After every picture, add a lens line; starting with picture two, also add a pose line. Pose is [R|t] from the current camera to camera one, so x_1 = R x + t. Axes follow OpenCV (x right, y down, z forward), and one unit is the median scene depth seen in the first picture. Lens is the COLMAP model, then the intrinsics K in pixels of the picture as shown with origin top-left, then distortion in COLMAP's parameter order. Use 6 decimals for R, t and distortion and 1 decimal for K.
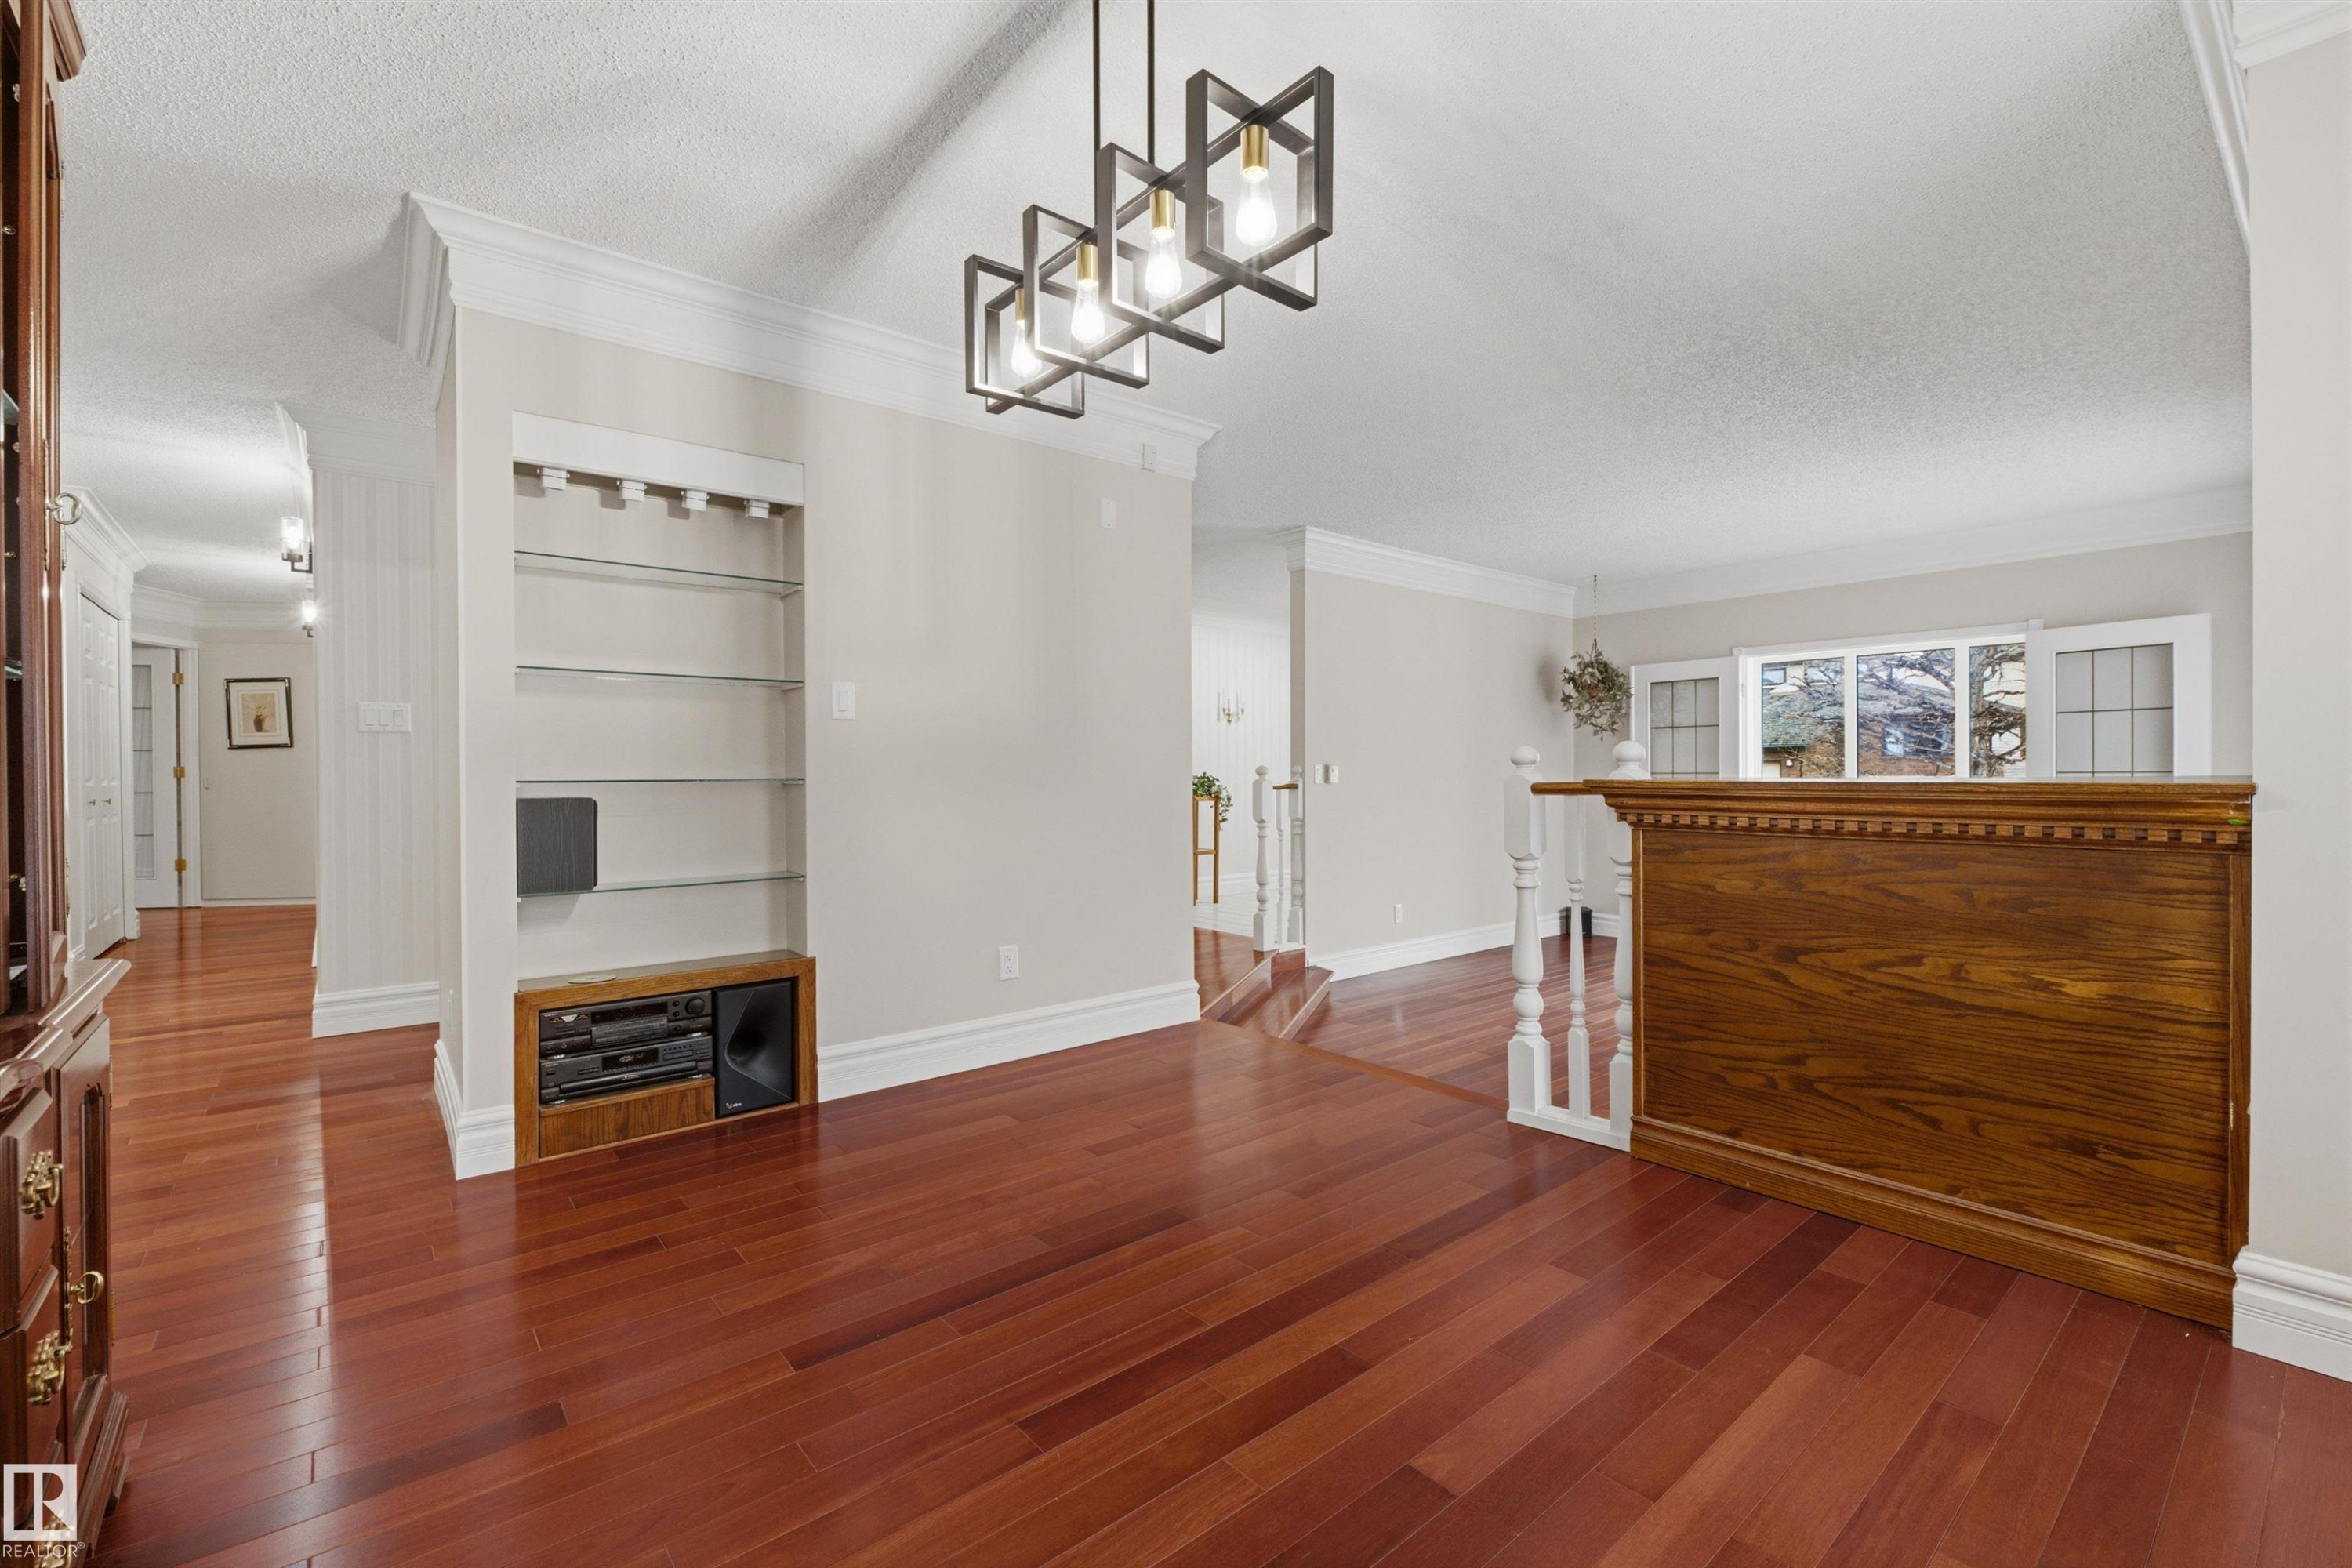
lens RADIAL K [[1016.7, 0, 1164.5], [0, 1016.7, 792.5], [0, 0, 1]] dist [0.017195, -0.000070]
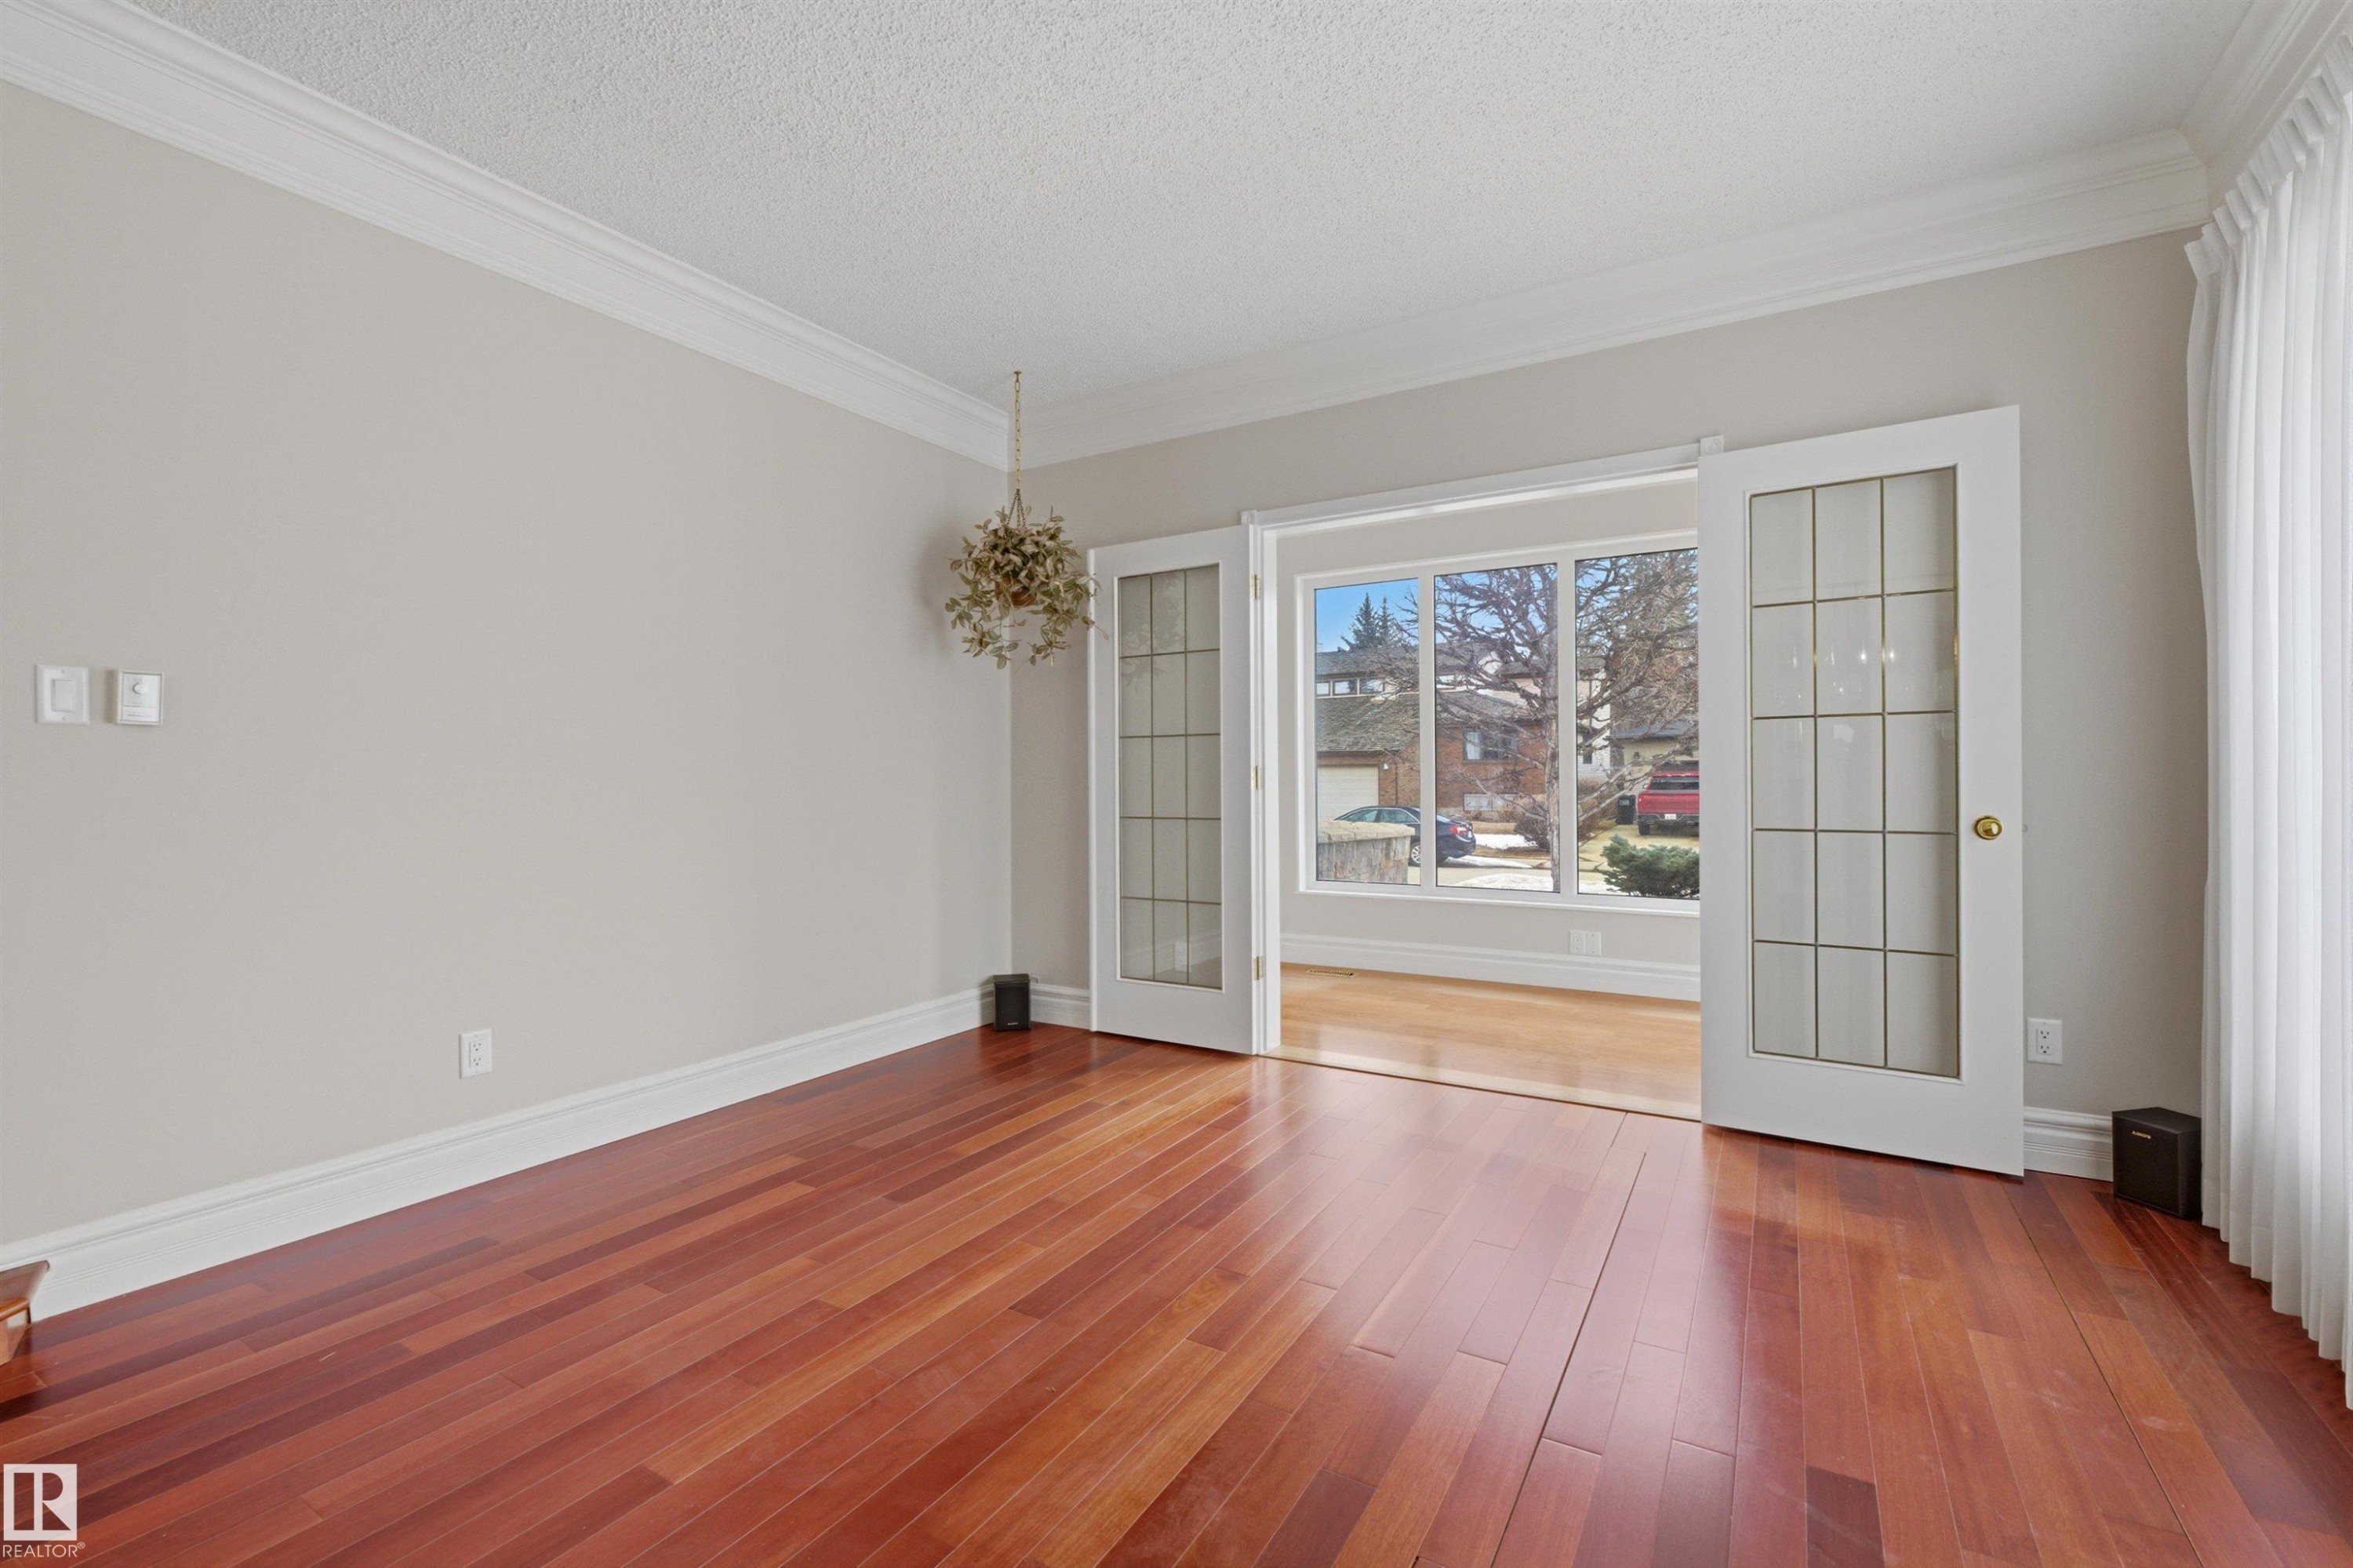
lens RADIAL K [[1013.3, 0, 1175.0], [0, 1013.3, 783.6], [0, 0, 1]] dist [0.000224, 0.000041]
pose [[0.942985, 0.007205, 0.332758, 0.337843], [-0.004829, 0.999957, -0.007967, 0.010828], [-0.332801, 0.005906, 0.942979, 0.489282]]
